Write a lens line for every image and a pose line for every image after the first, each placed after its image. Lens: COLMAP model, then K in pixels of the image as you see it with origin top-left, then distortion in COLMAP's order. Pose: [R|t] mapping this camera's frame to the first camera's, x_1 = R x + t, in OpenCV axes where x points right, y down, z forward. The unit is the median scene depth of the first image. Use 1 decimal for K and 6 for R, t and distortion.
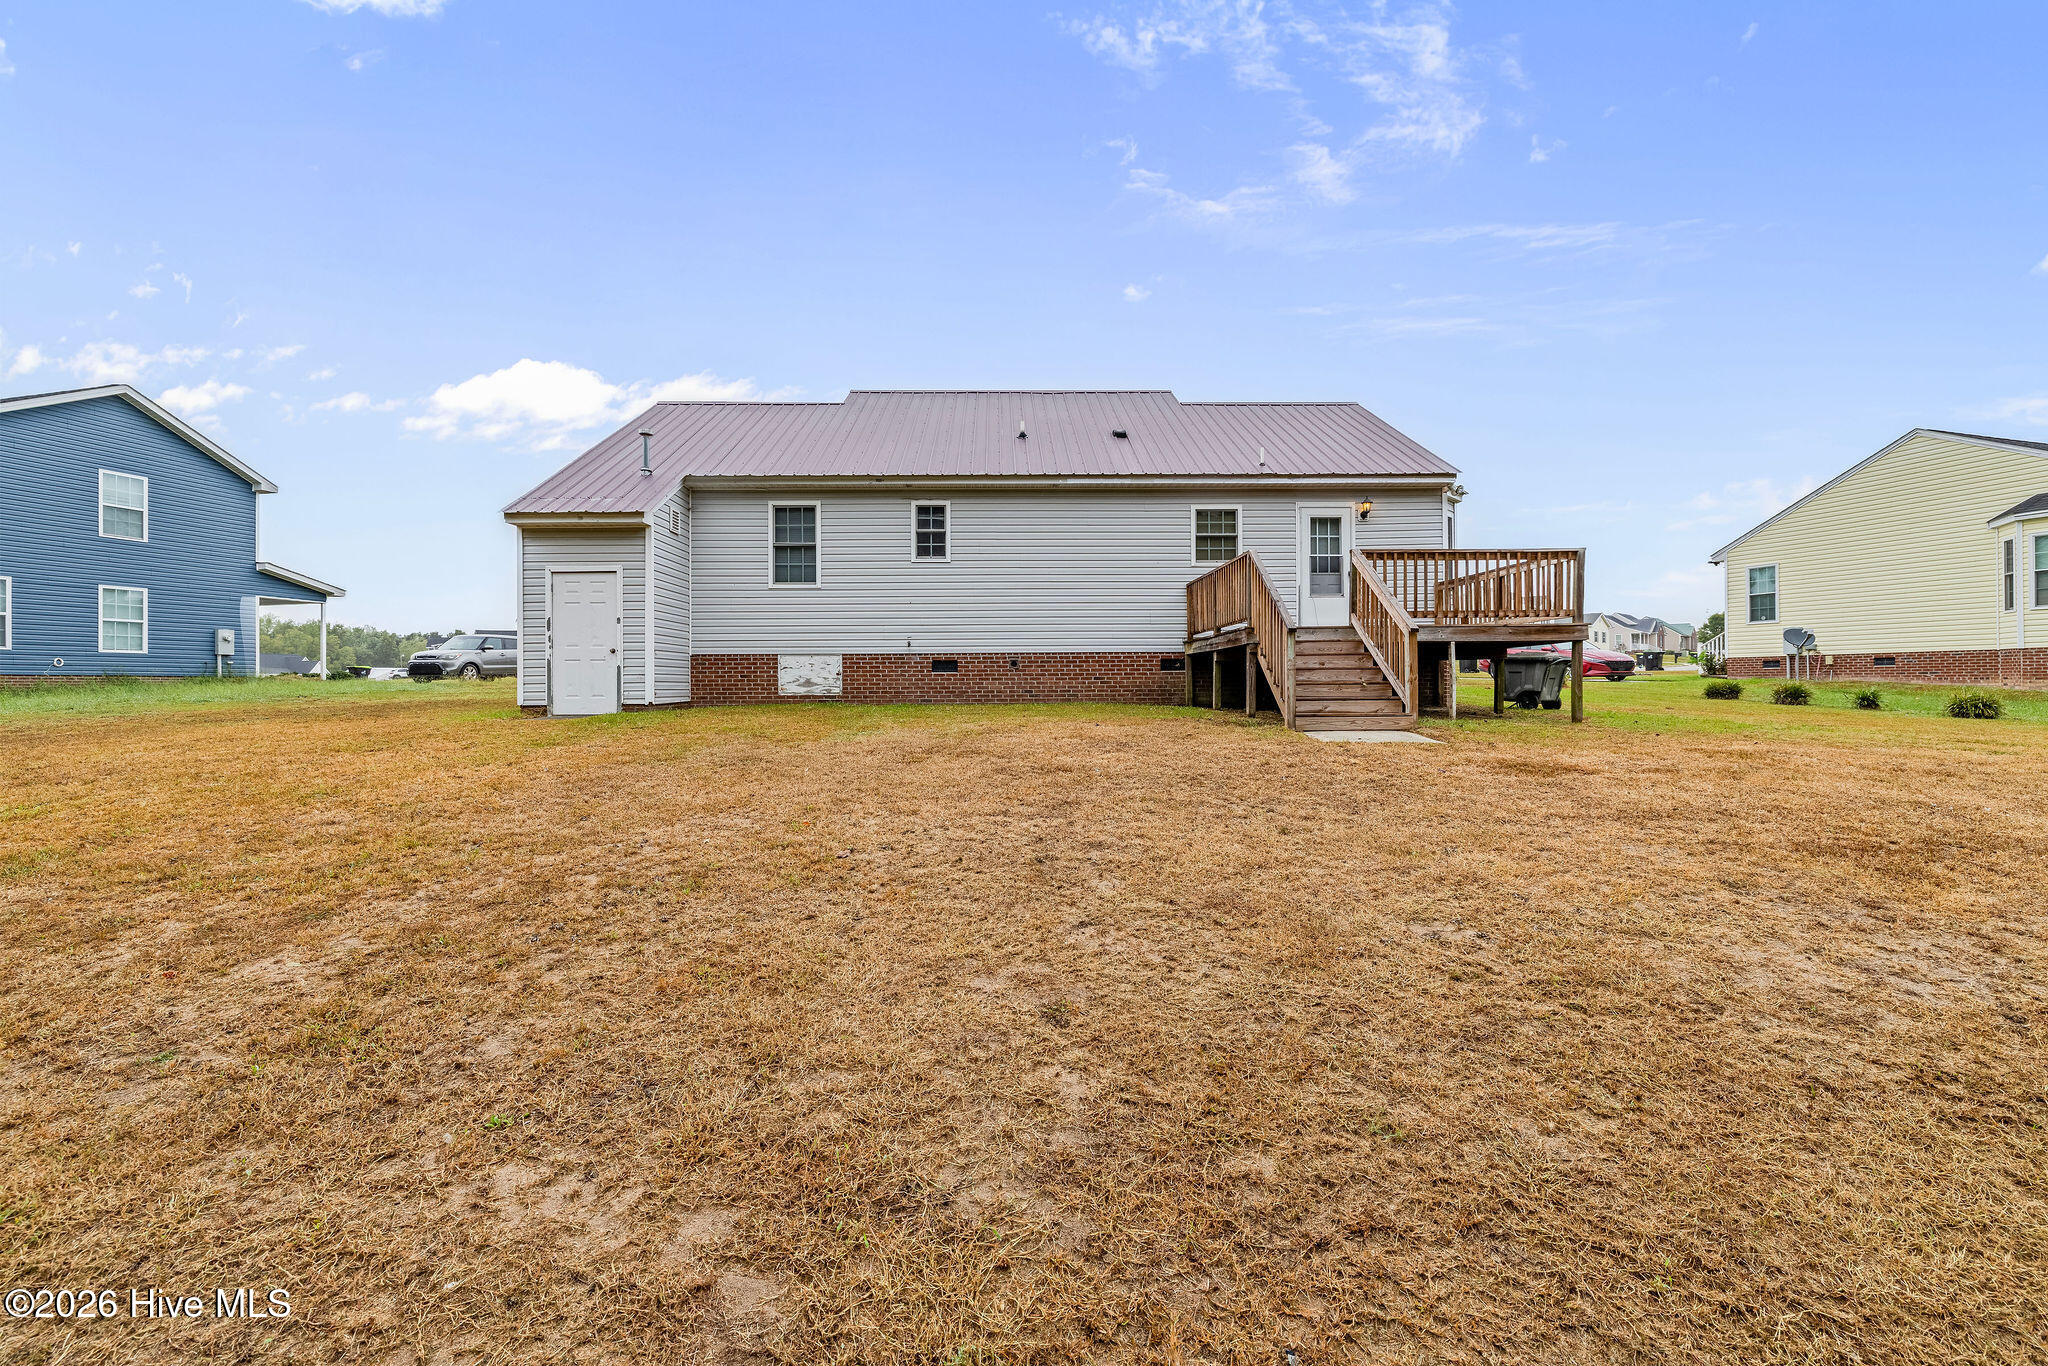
lens RADIAL K [[888.9, 0, 1024.0], [0, 888.9, 683.9], [0, 0, 1]] dist [0.000962, -0.000094]
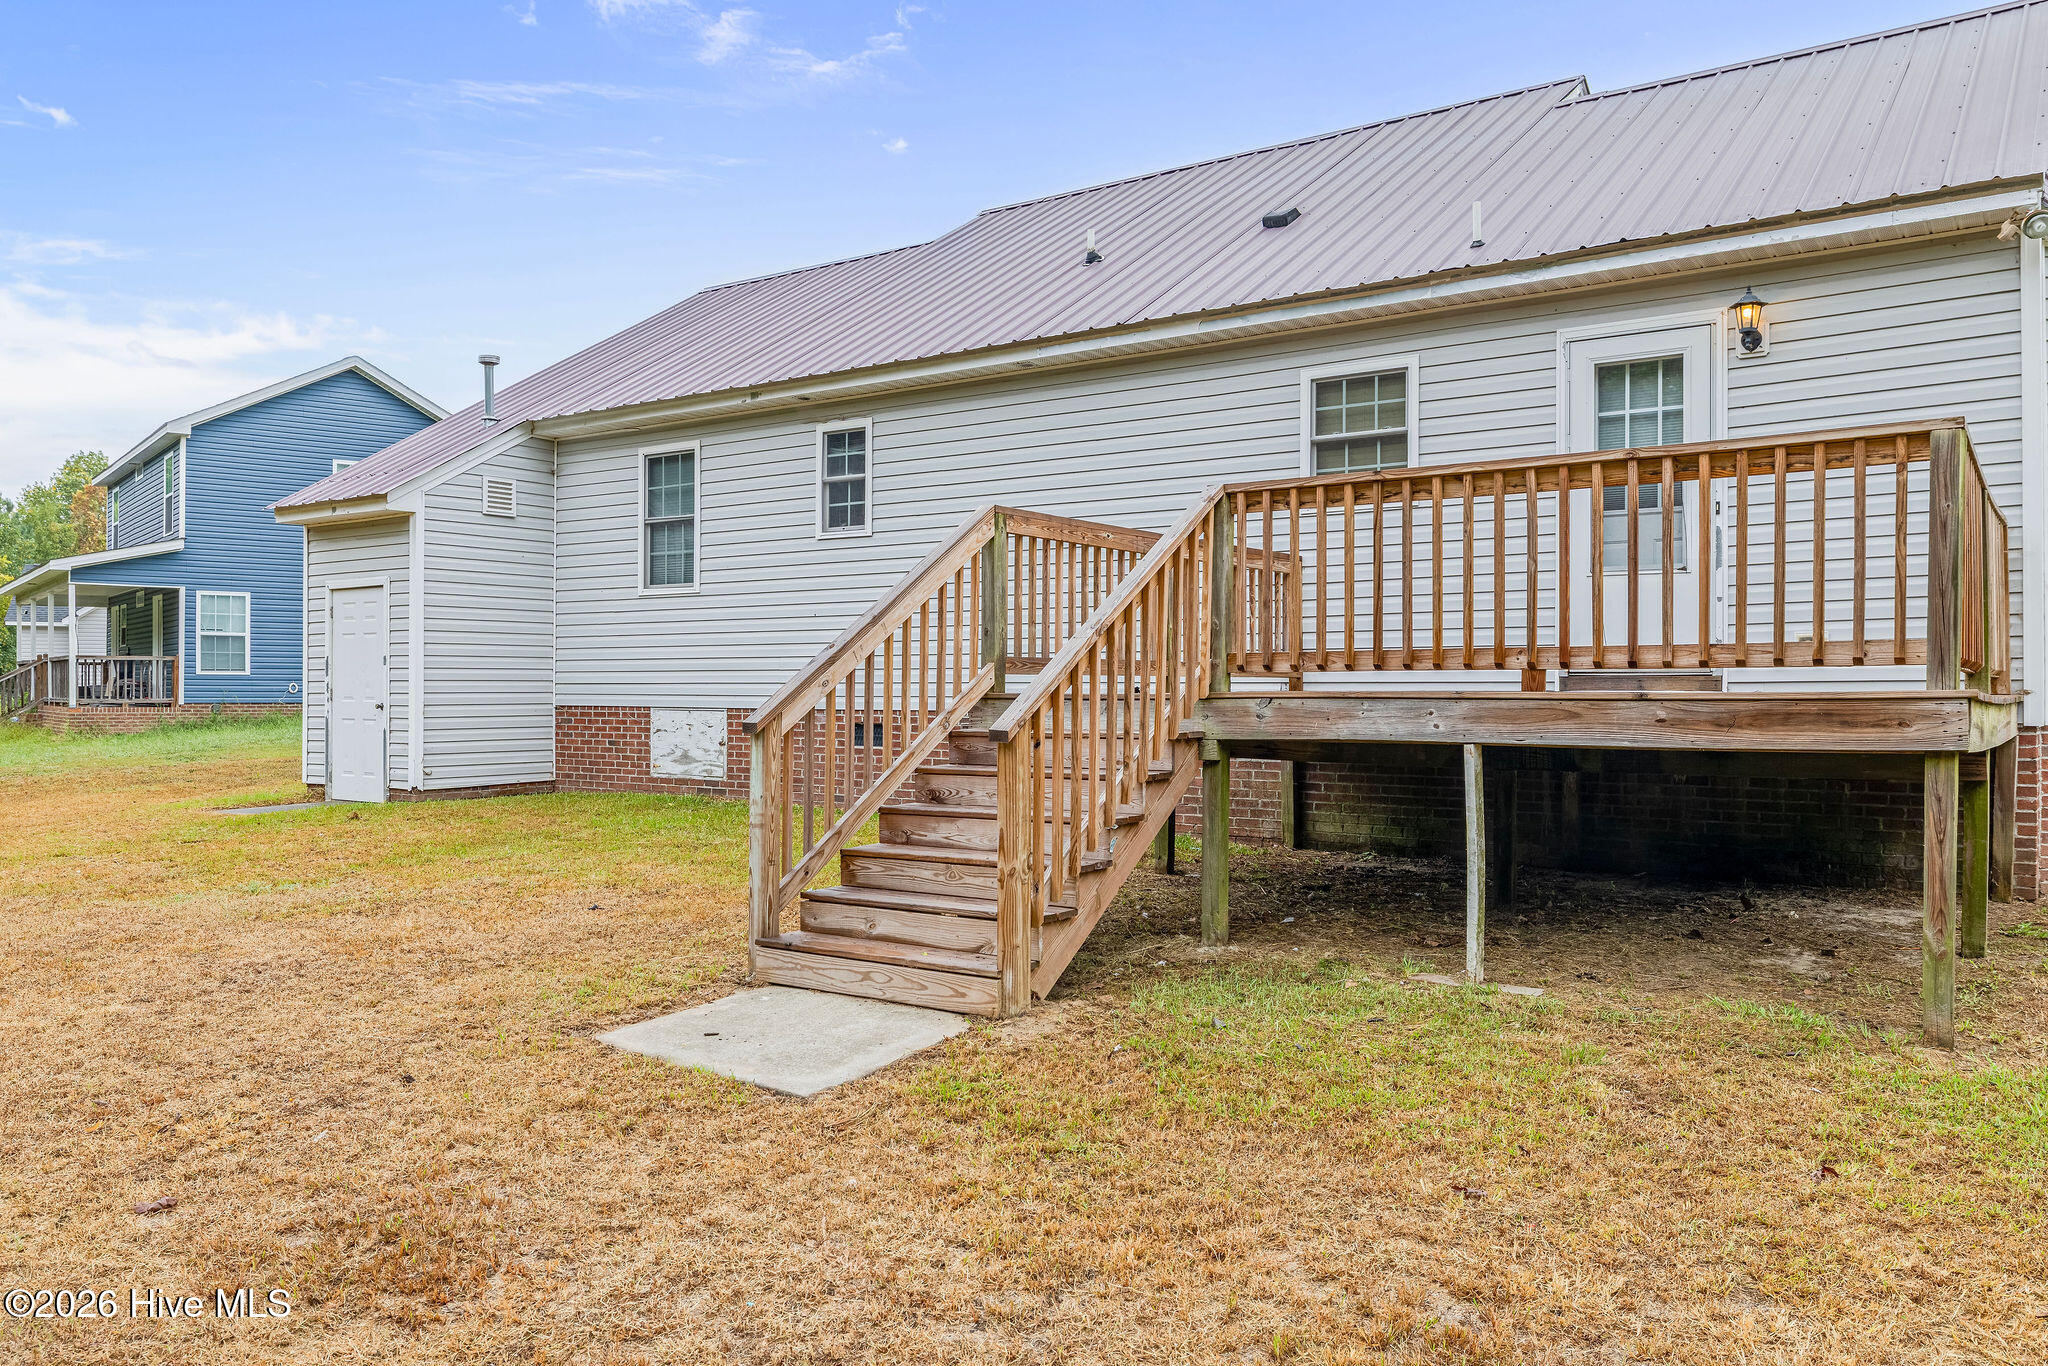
lens RADIAL K [[1520.2, 0, 1023.4], [0, 1520.2, 680.4], [0, 0, 1]] dist [0.026987, 0.000262]
pose [[0.794701, 0.006452, -0.606967, 0.530552], [-0.006213, 0.999978, 0.002494, -0.055132], [0.606970, 0.001790, 0.794723, 0.347963]]
